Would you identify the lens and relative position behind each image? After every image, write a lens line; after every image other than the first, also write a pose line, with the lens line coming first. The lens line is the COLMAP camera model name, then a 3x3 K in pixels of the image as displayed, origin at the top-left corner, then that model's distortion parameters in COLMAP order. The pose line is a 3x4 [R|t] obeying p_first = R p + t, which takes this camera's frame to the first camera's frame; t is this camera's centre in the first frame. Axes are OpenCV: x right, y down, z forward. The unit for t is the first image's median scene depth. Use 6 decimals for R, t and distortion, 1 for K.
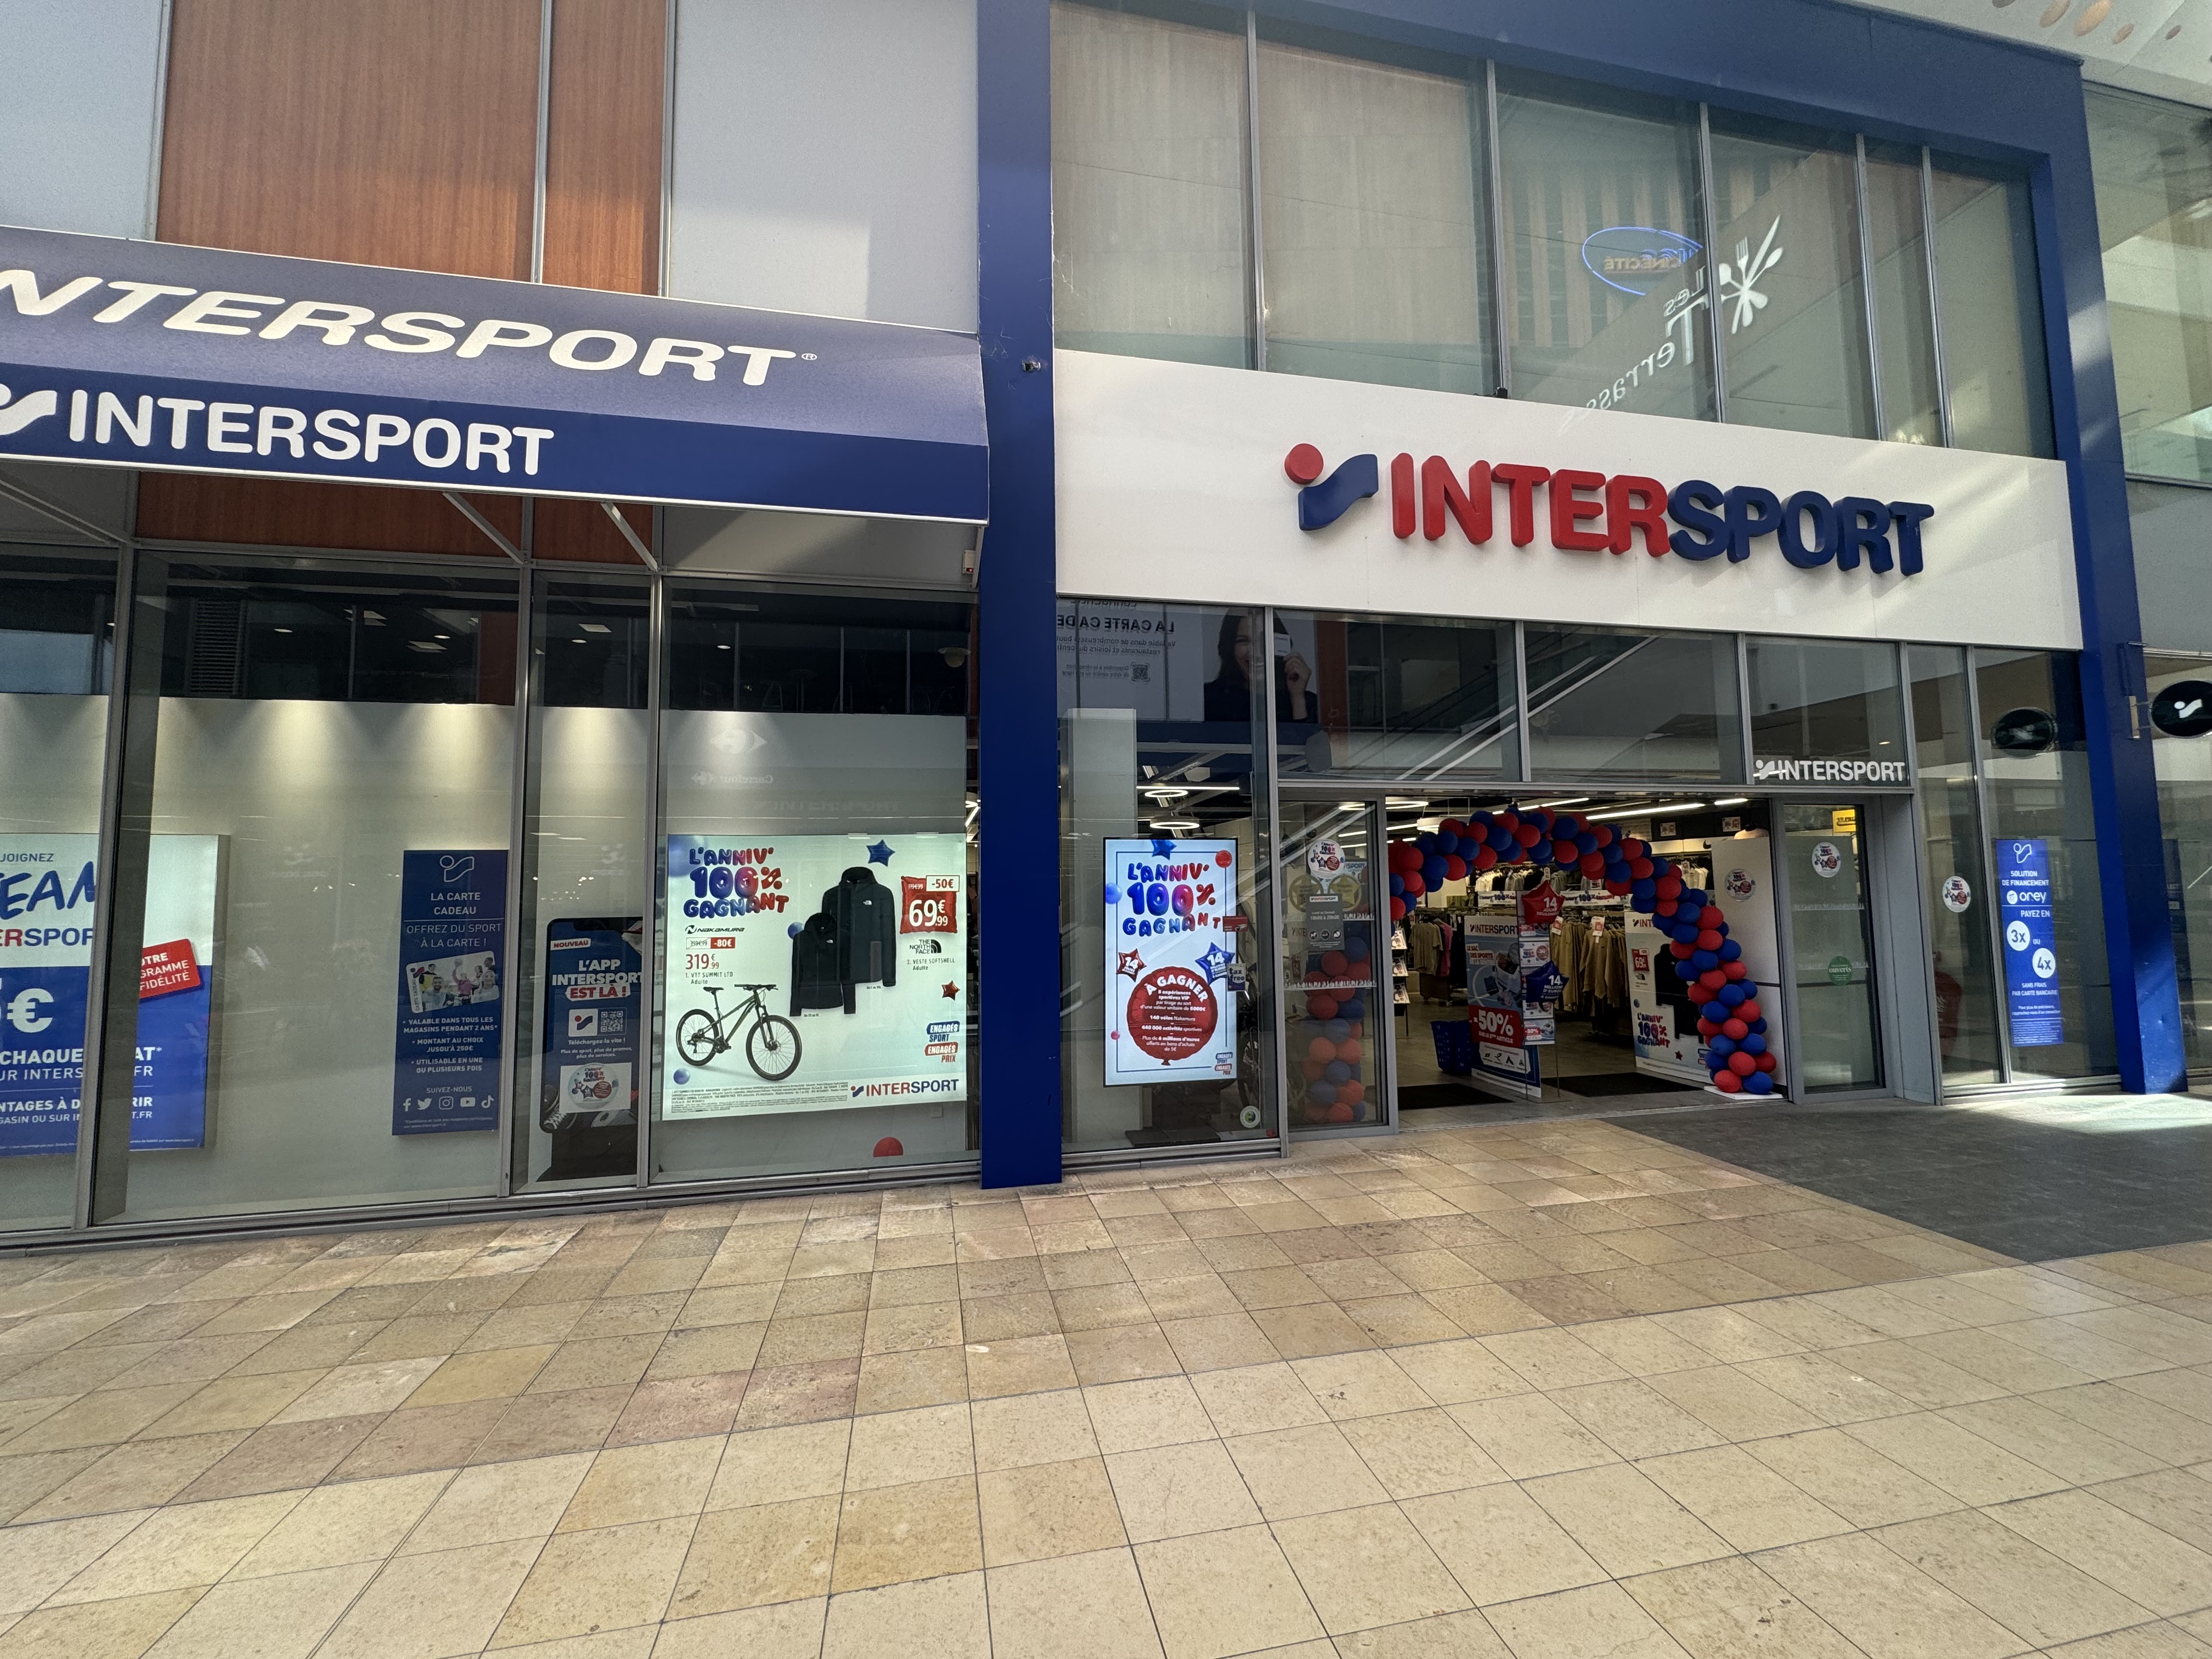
lens RADIAL K [[890.8, 0, 1103.6], [0, 890.8, 828.4], [0, 0, 1]] dist [-0.007034, 0.000124]
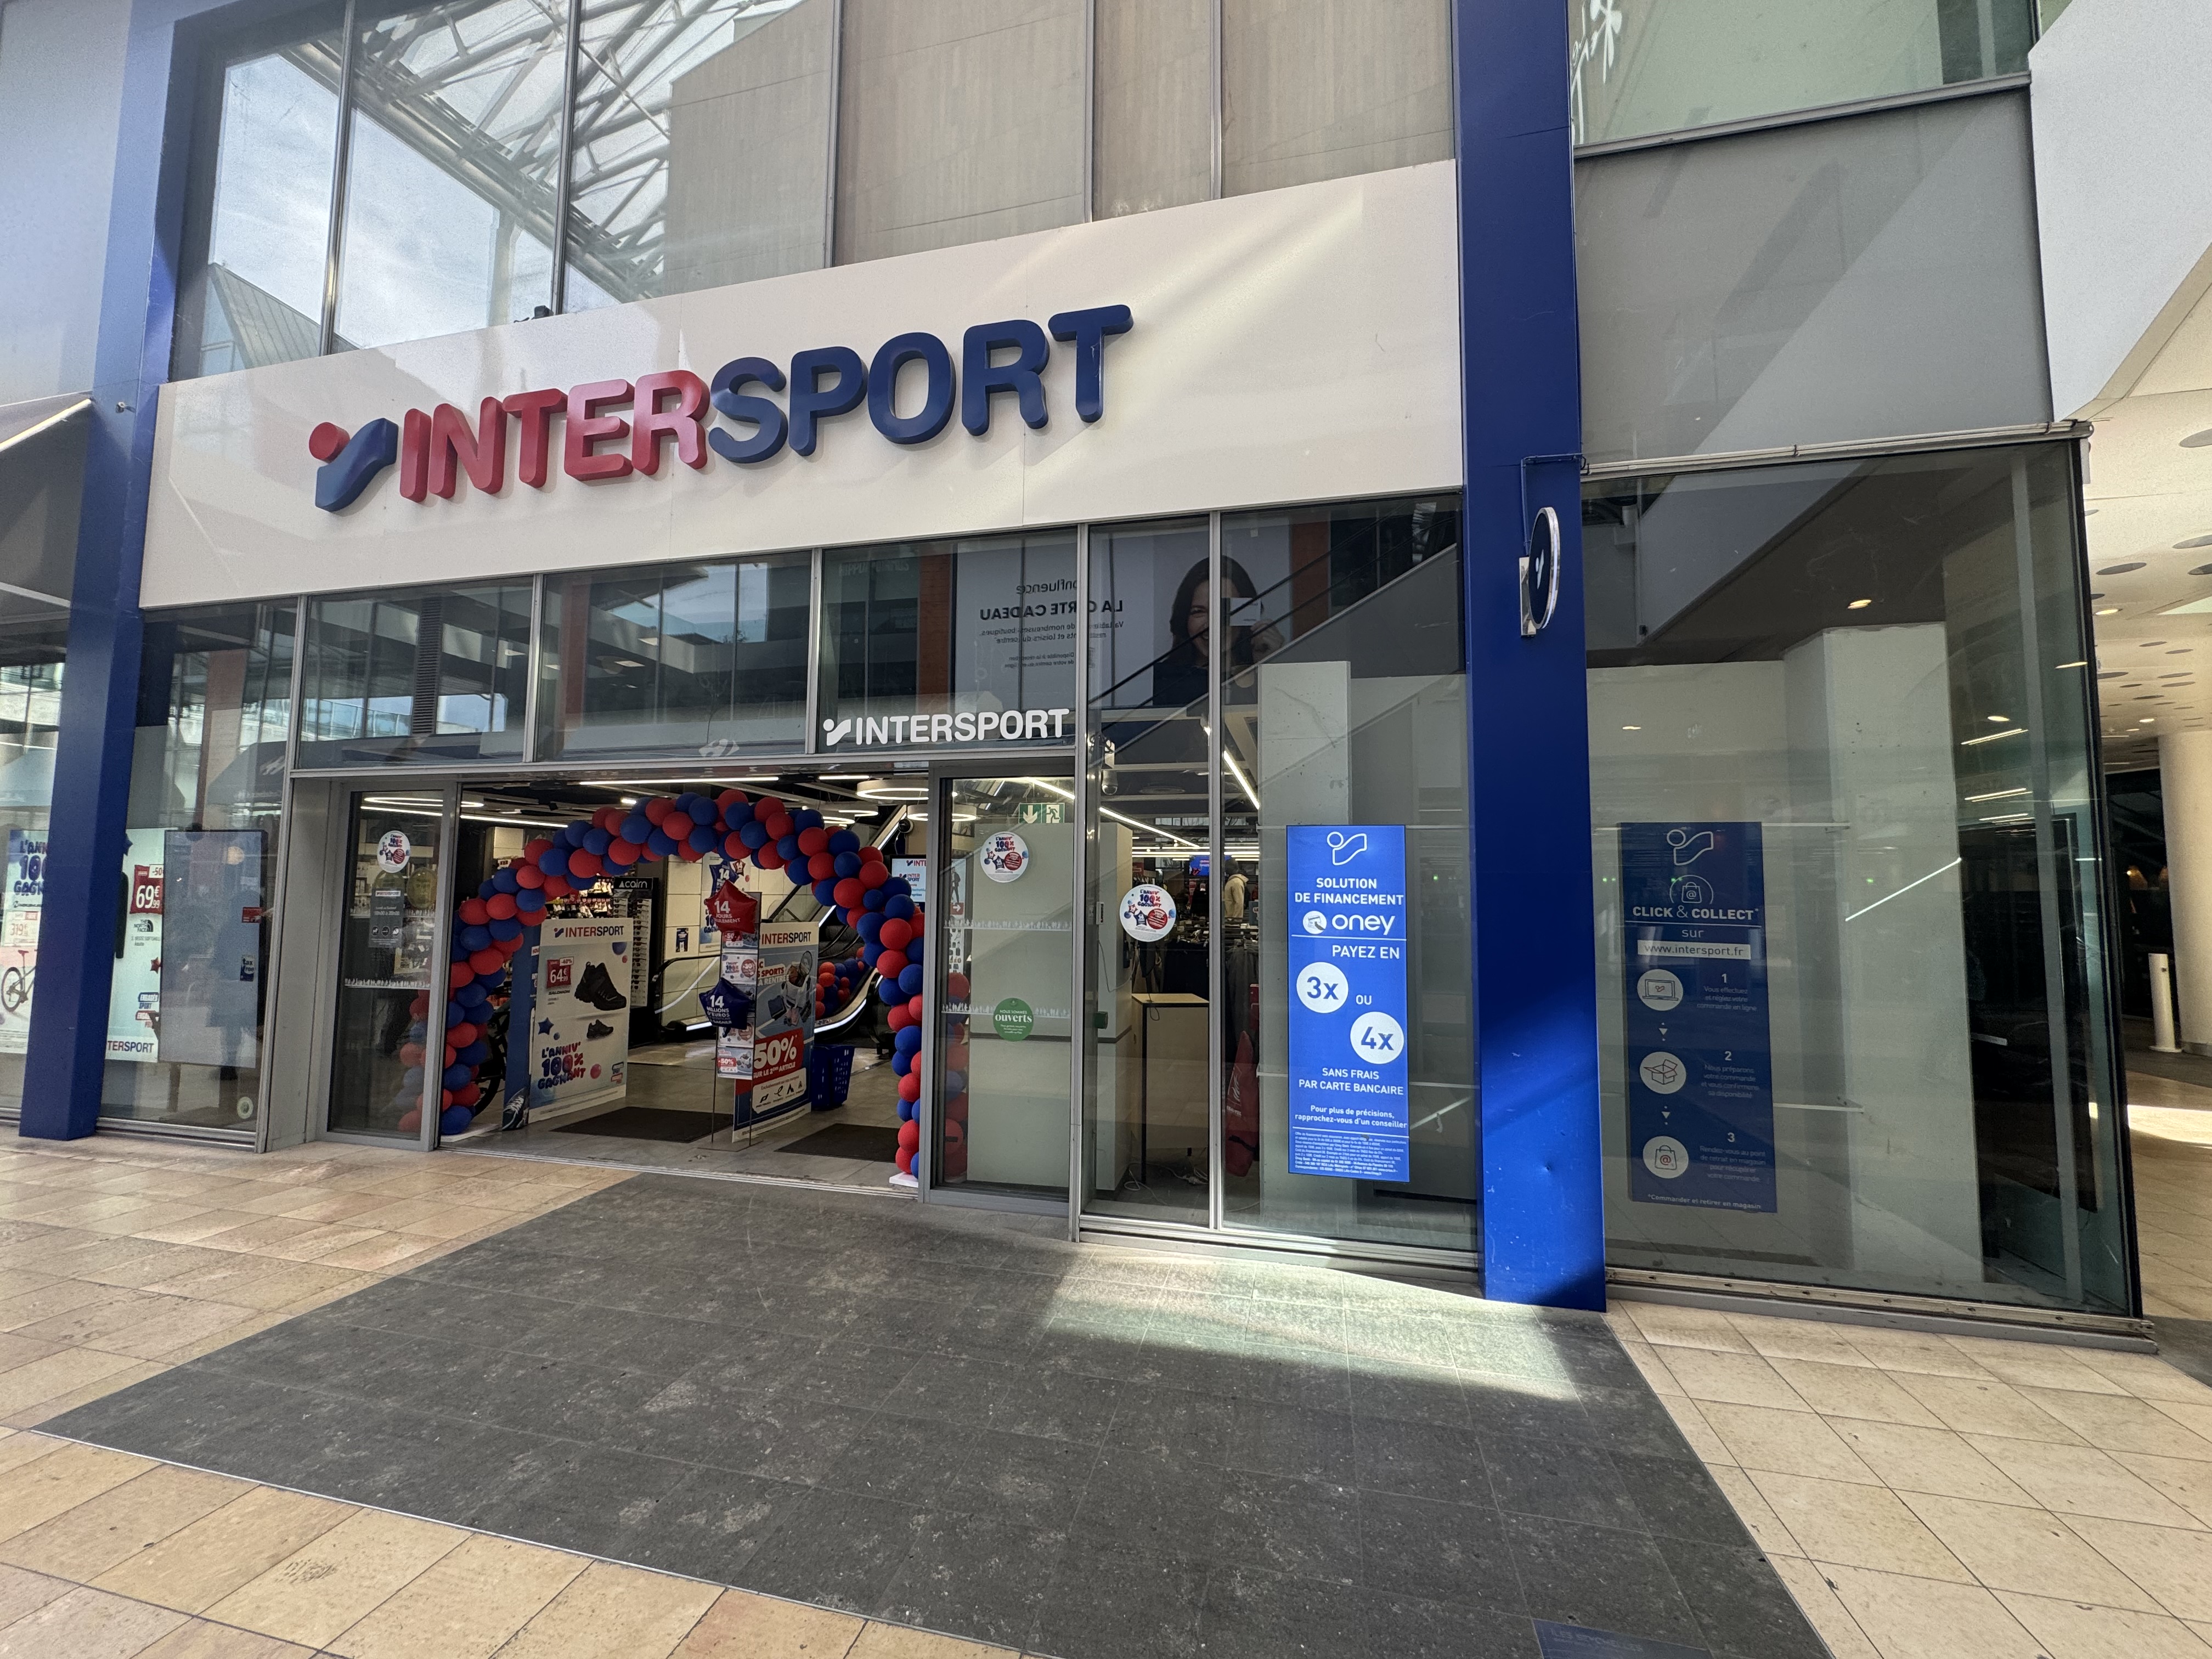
lens RADIAL K [[890.8, 0, 1107.4], [0, 890.8, 828.0], [0, 0, 1]] dist [-0.007034, 0.000124]
pose [[0.908588, -0.007130, -0.417633, 1.238522], [0.007317, 0.999973, -0.001152, 0.014836], [0.417630, -0.002010, 0.908615, 0.424594]]
